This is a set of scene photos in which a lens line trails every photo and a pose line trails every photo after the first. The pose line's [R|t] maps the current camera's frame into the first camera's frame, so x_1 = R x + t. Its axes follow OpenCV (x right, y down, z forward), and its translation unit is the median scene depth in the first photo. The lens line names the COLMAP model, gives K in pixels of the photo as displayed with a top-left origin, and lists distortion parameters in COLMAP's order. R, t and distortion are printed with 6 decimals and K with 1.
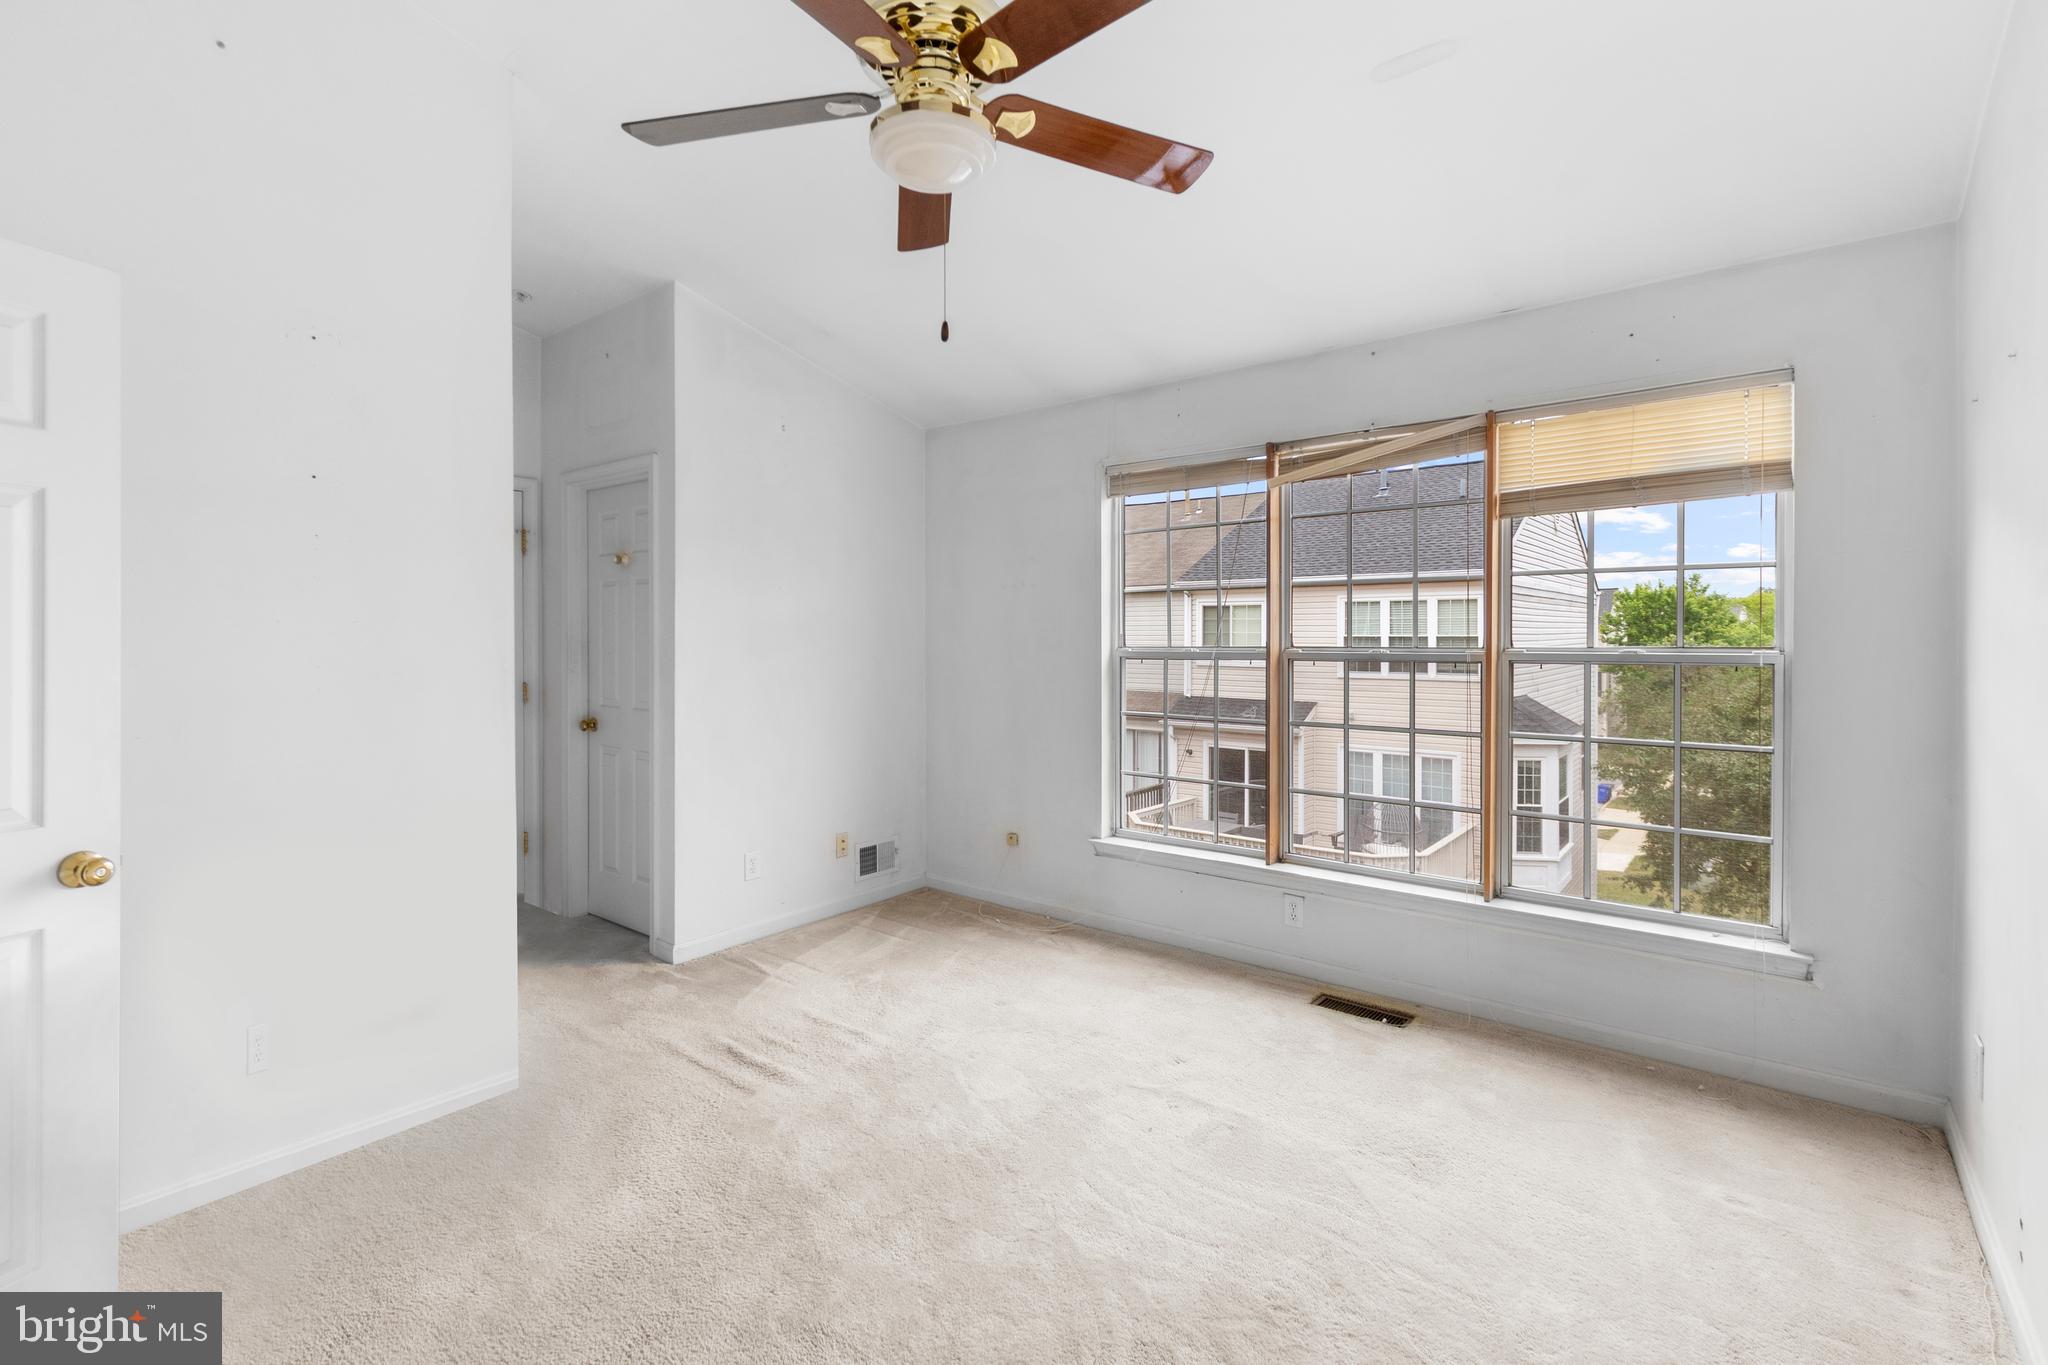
lens RADIAL K [[923.2, 0, 1004.9], [0, 923.2, 635.8], [0, 0, 1]] dist [0.000697, -0.001201]
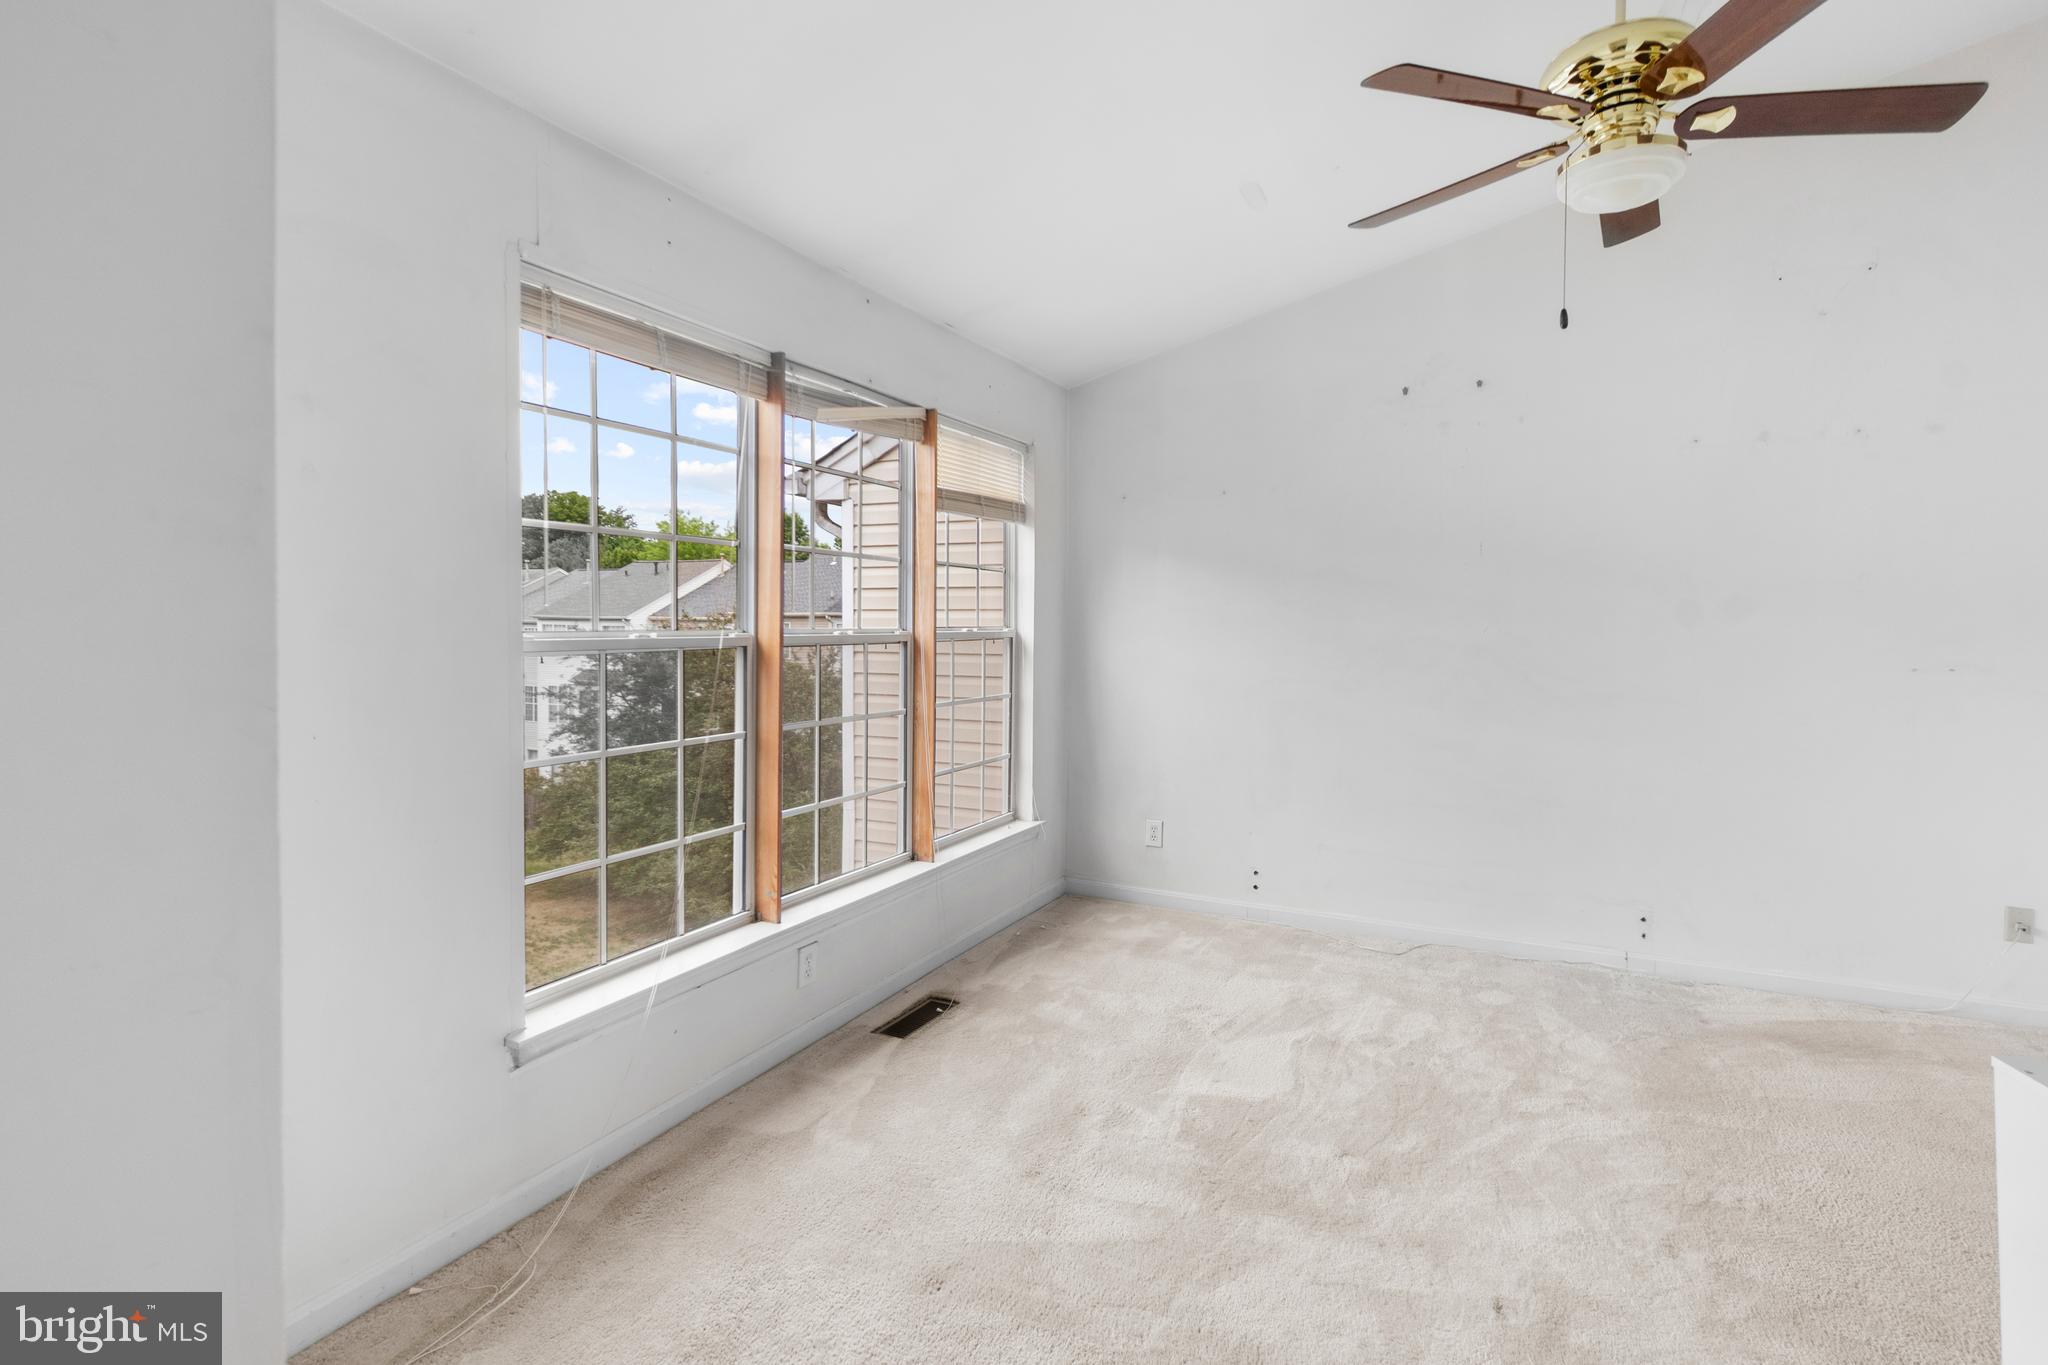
lens RADIAL K [[924.1, 0, 1020.6], [0, 924.1, 625.0], [0, 0, 1]] dist [0.001428, 0.000155]
pose [[-0.212150, 0.000920, 0.977237, -0.544721], [0.002615, 0.999997, -0.000373, 0.011760], [-0.977234, 0.002476, -0.212152, 1.095608]]
